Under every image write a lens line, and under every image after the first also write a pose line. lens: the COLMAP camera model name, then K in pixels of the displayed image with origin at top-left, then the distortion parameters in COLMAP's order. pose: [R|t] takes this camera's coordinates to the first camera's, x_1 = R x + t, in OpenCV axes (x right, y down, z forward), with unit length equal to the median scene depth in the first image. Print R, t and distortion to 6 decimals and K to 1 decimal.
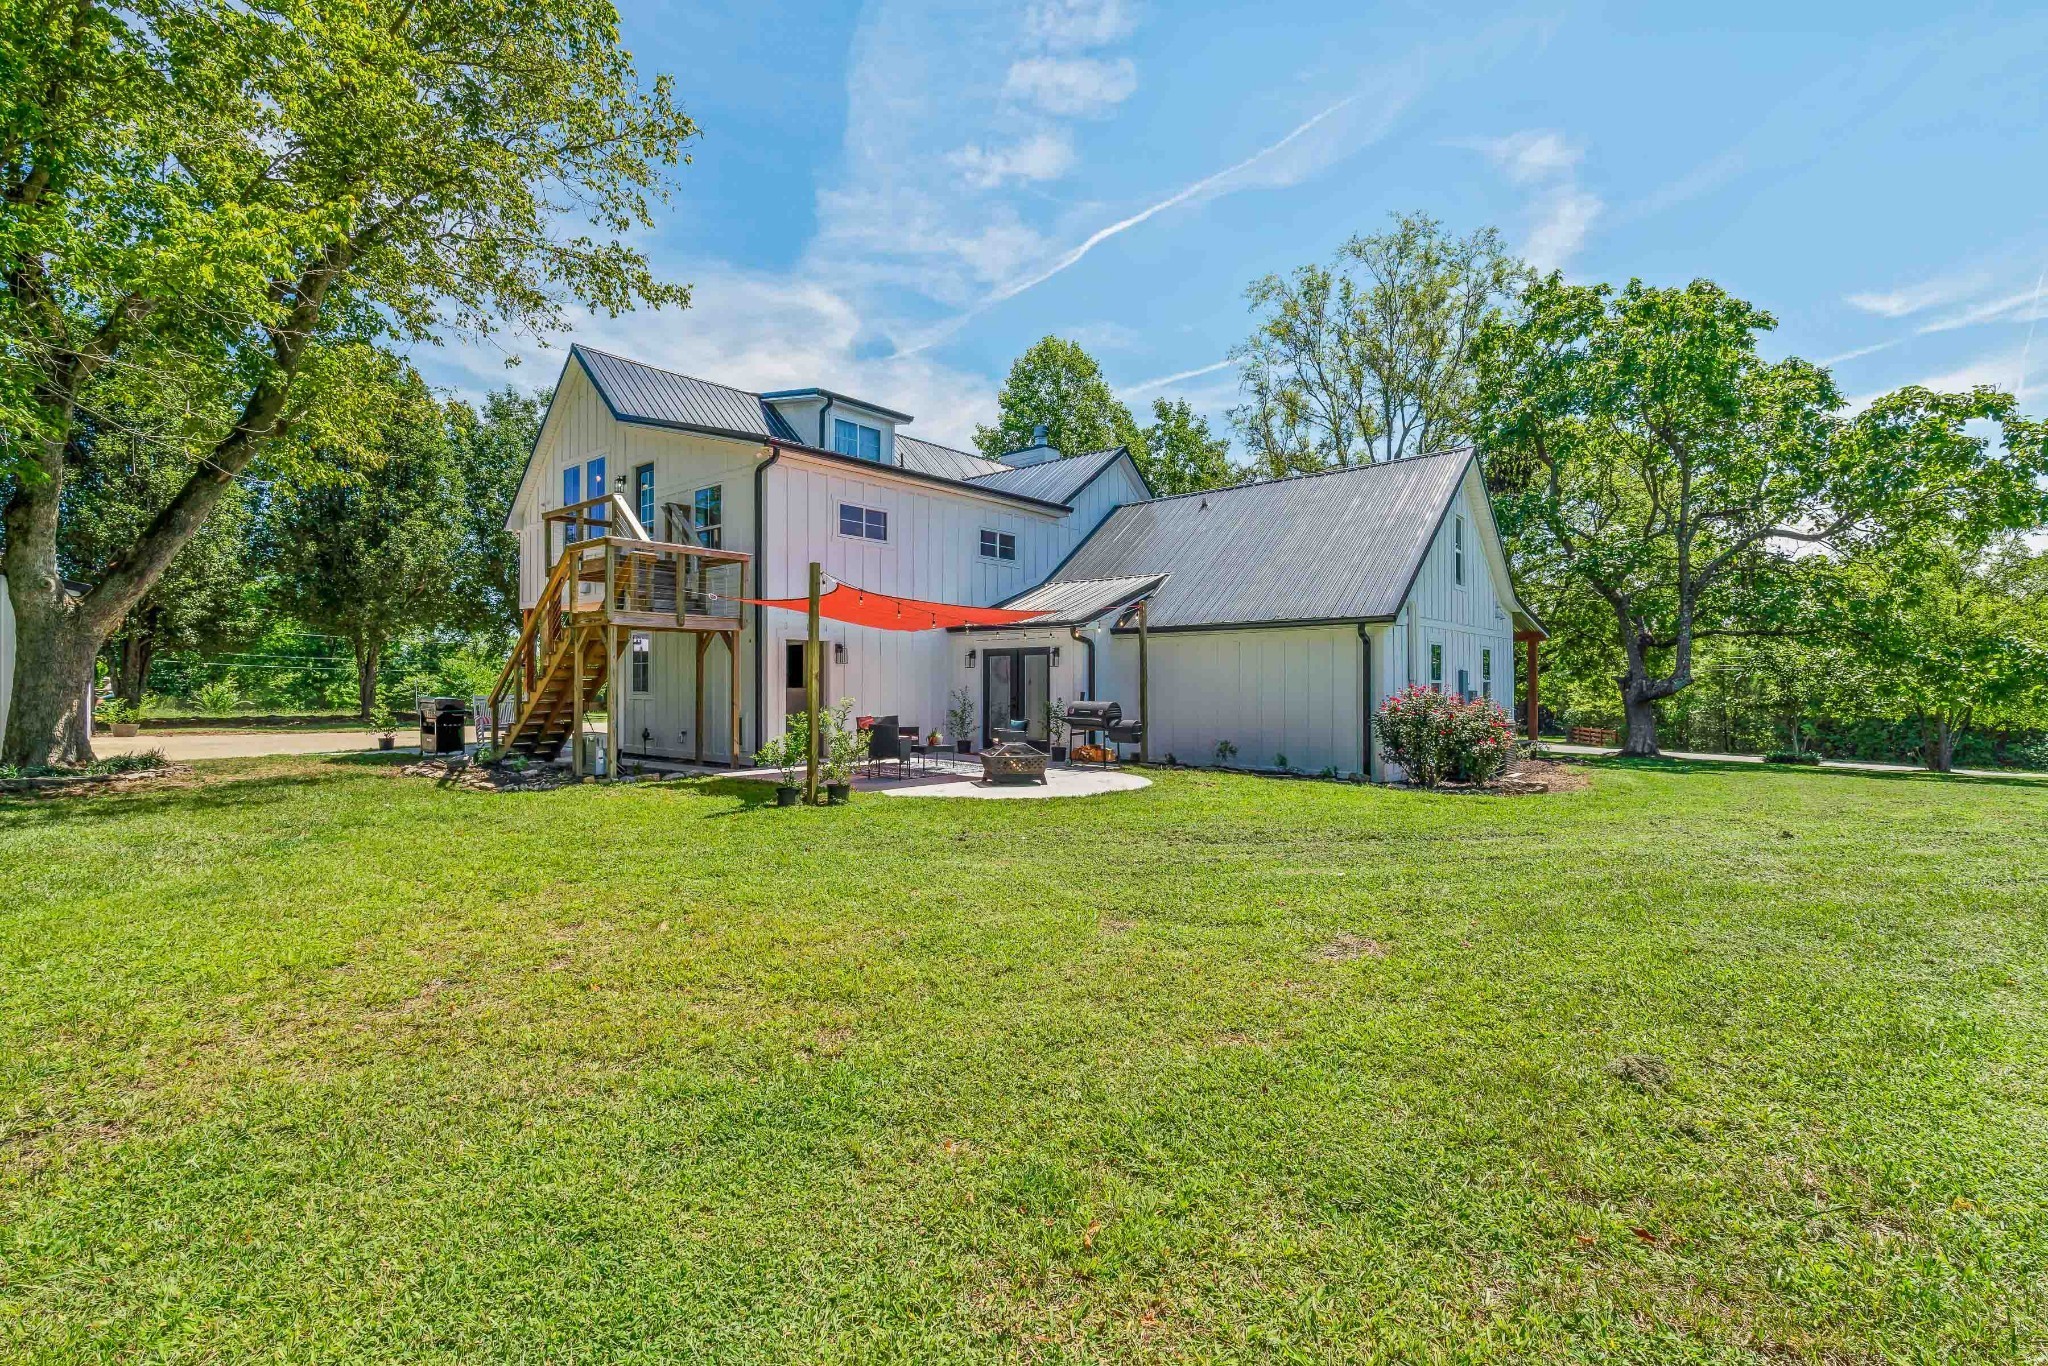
lens RADIAL K [[938.2, 0, 1024.0], [0, 938.2, 683.0], [0, 0, 1]] dist [-0.014123, 0.000579]
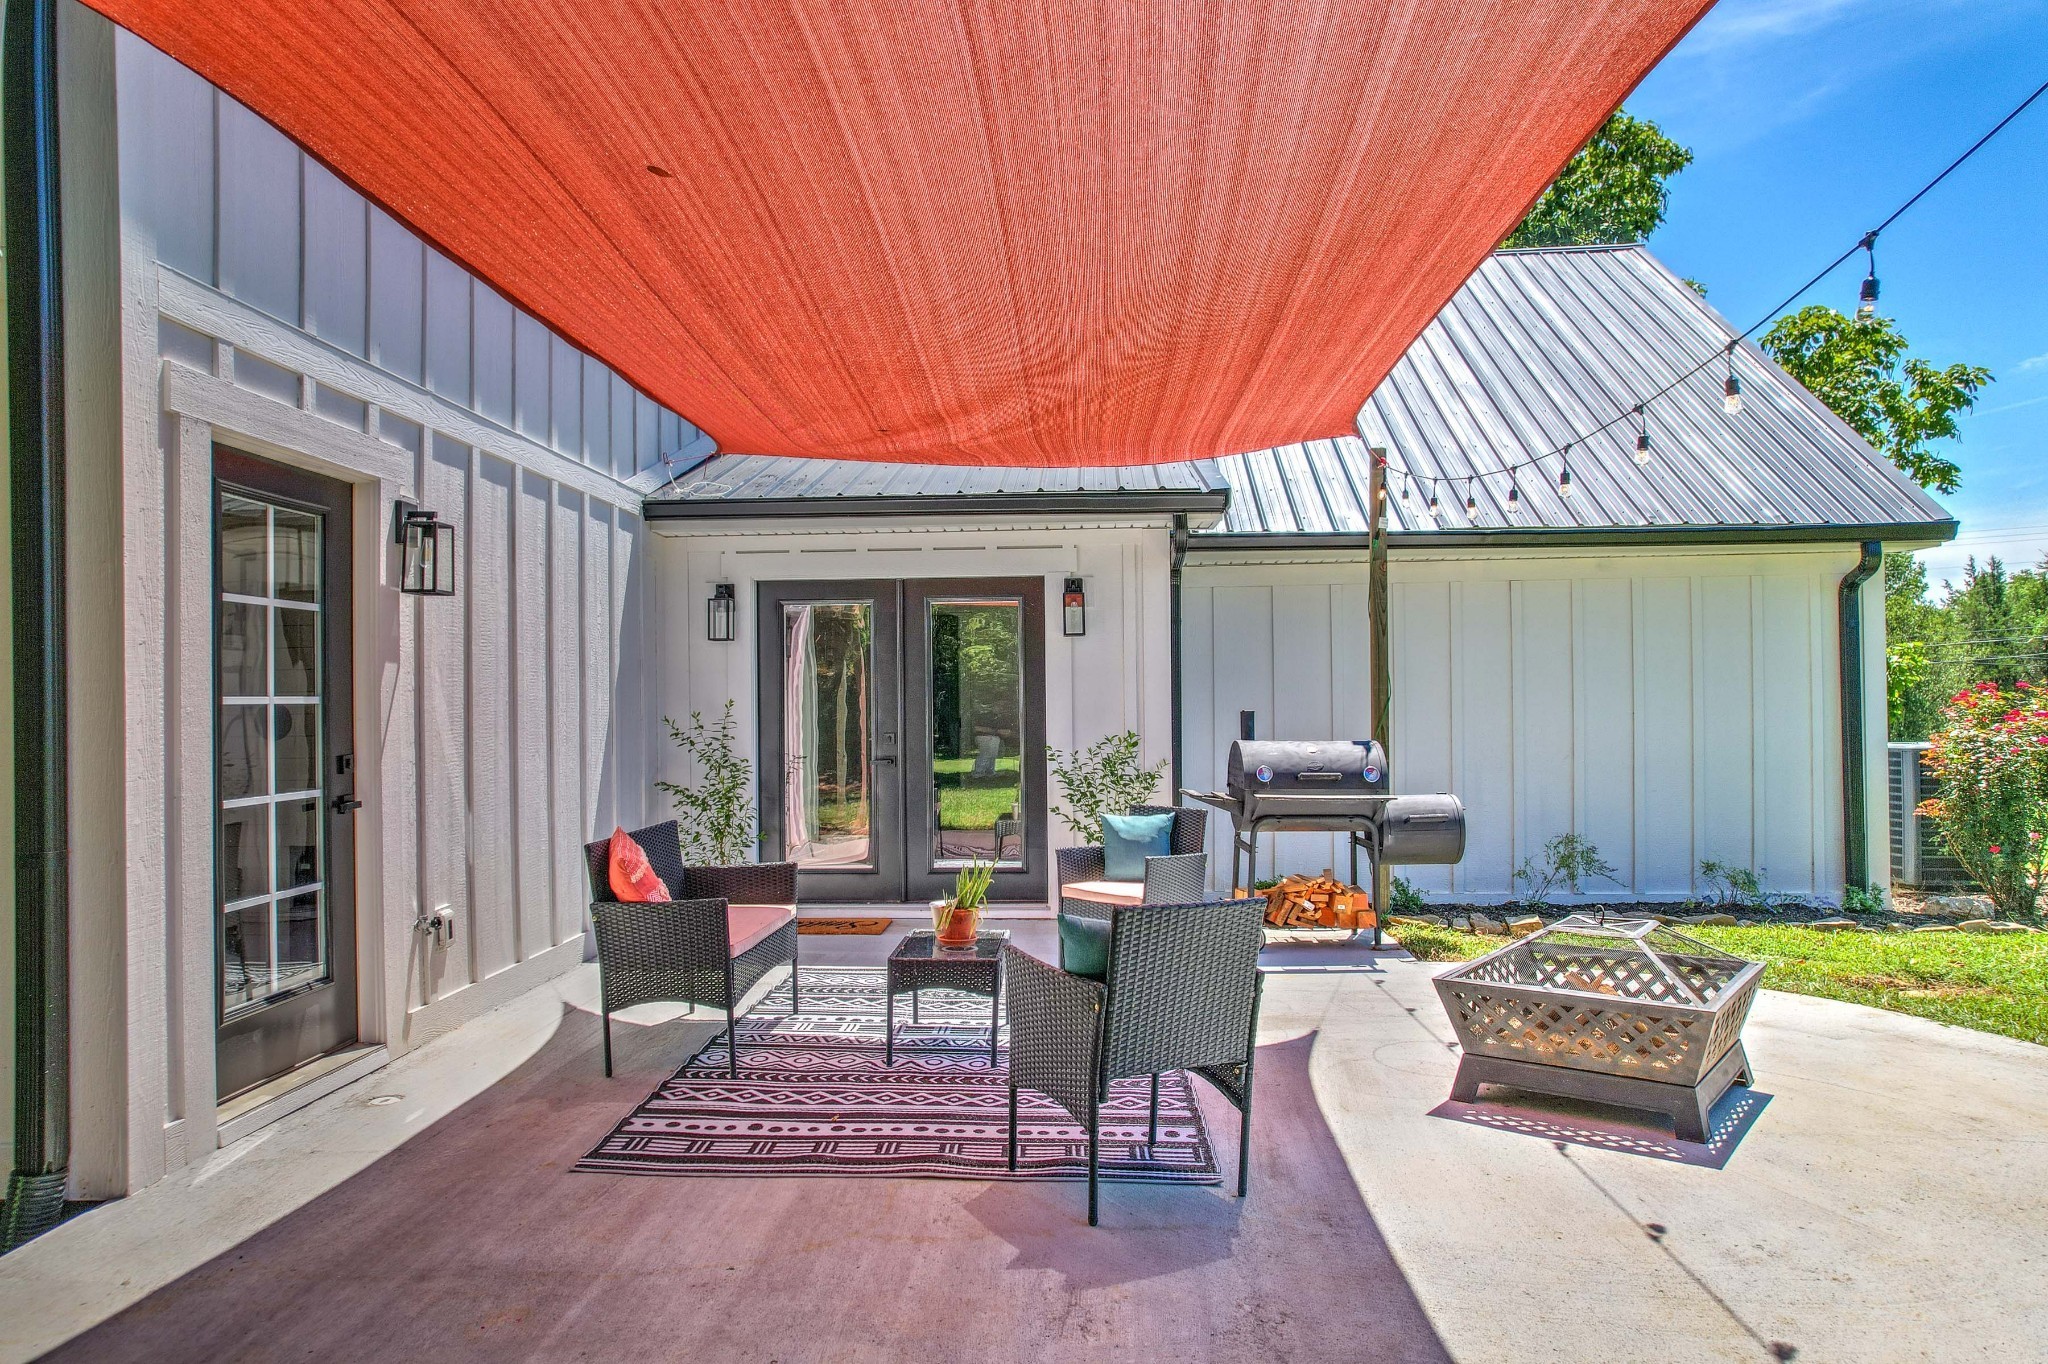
lens RADIAL K [[1315.8, 0, 1024.0], [0, 1315.8, 682.0], [0, 0, 1]] dist [-0.035416, 0.000039]
pose [[0.797616, -0.002034, 0.603163, -0.234819], [0.010485, 0.999890, -0.010493, 0.003300], [-0.603075, 0.014693, 0.797549, 0.605257]]
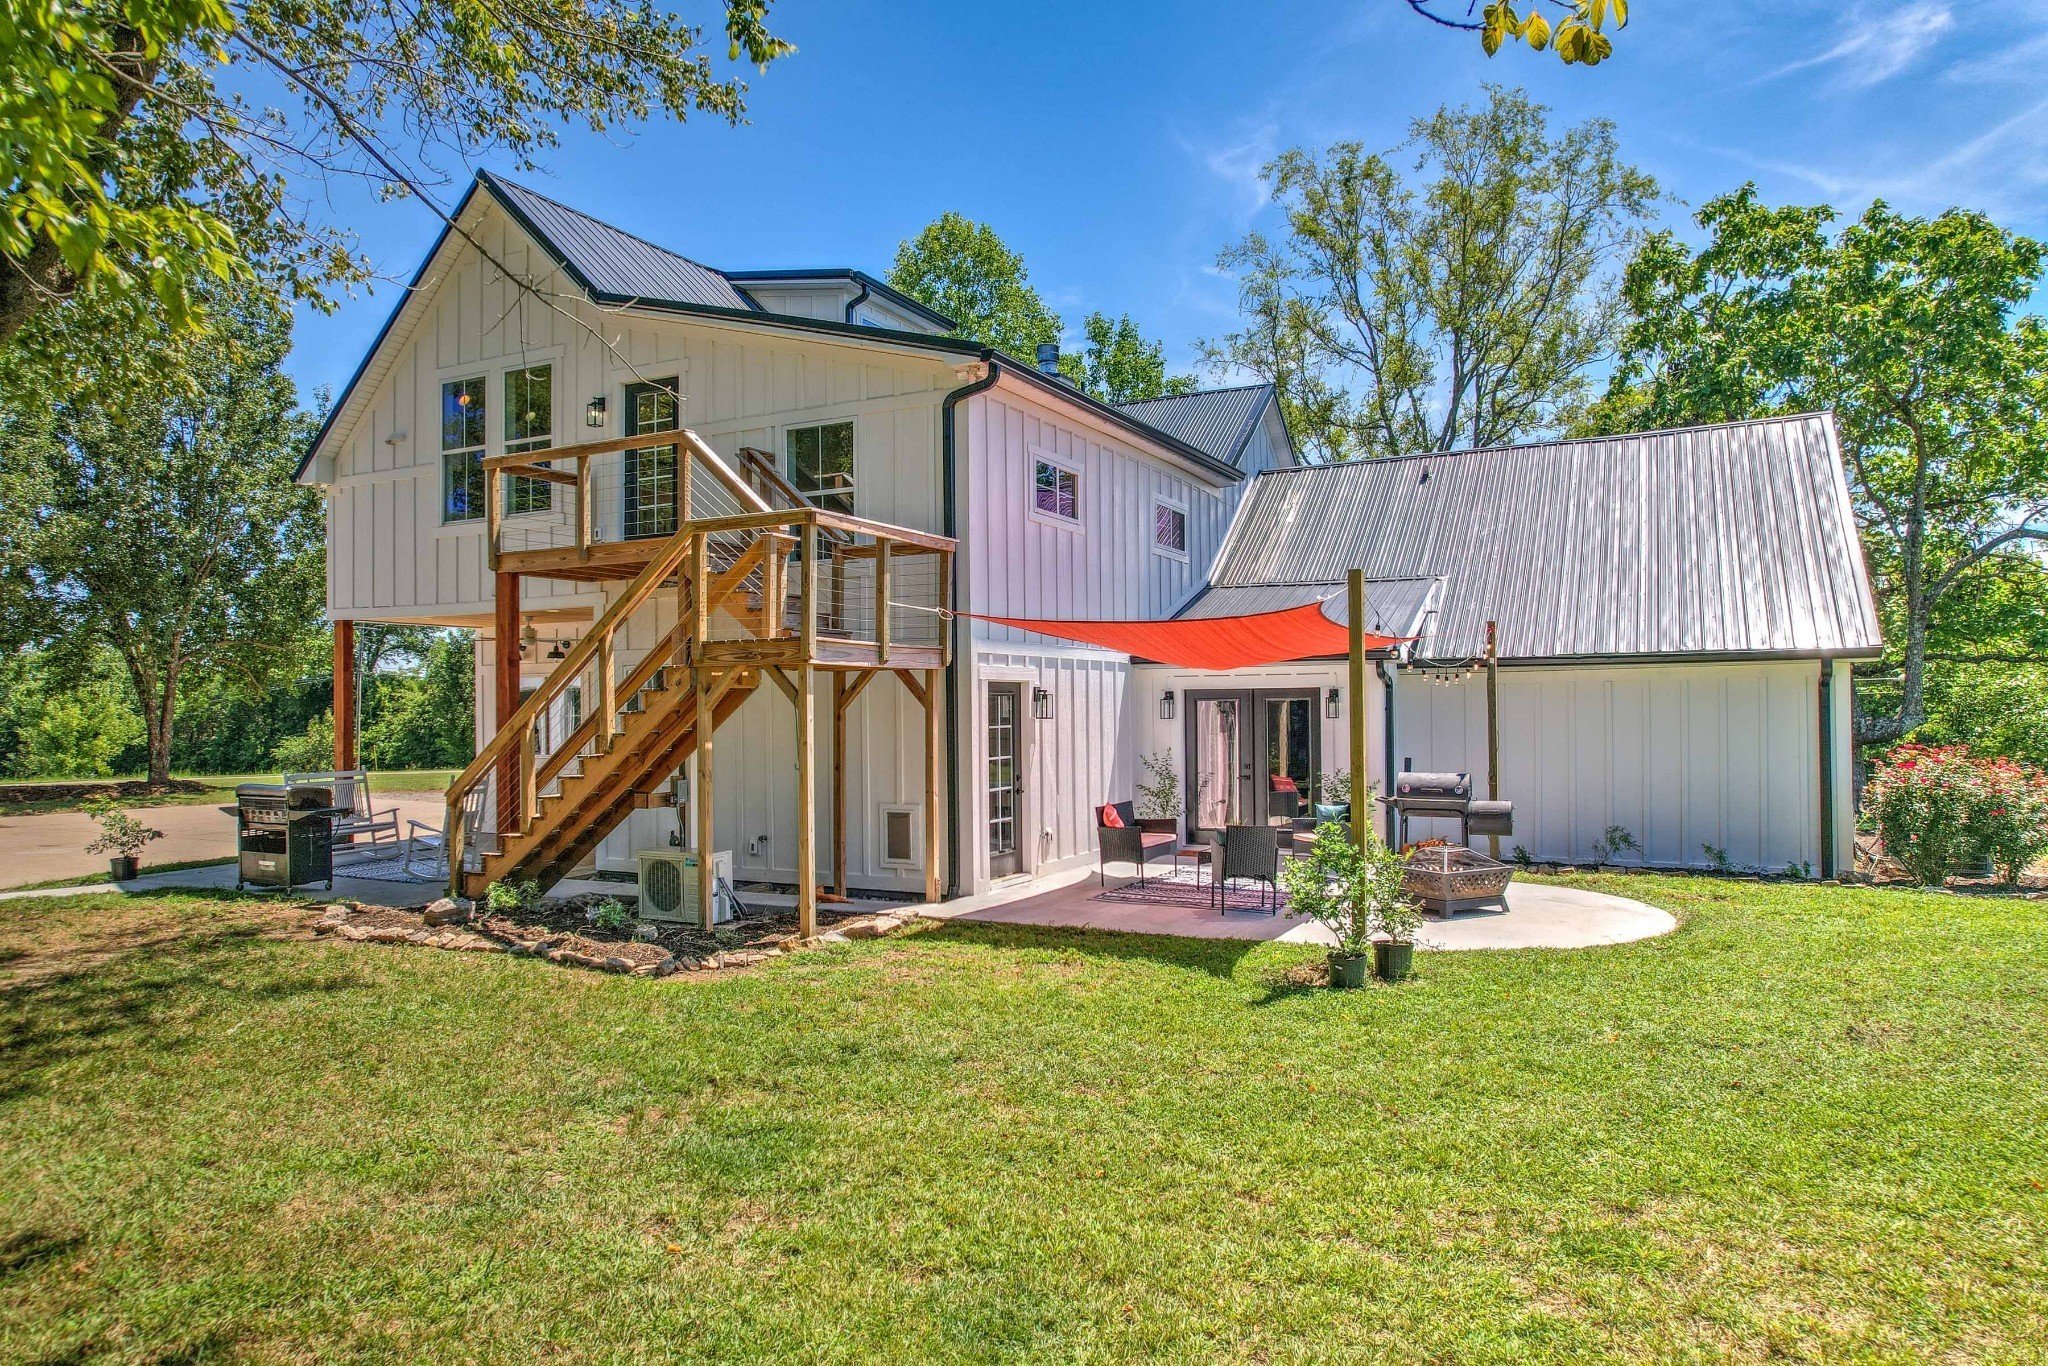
lens RADIAL K [[1315.8, 0, 1024.0], [0, 1315.8, 683.0], [0, 0, 1]] dist [-0.035416, 0.000039]
pose [[0.973787, -0.006975, 0.227354, -0.356802], [0.010873, 0.999815, -0.015897, -0.027243], [-0.227201, 0.017952, 0.973682, 0.146496]]
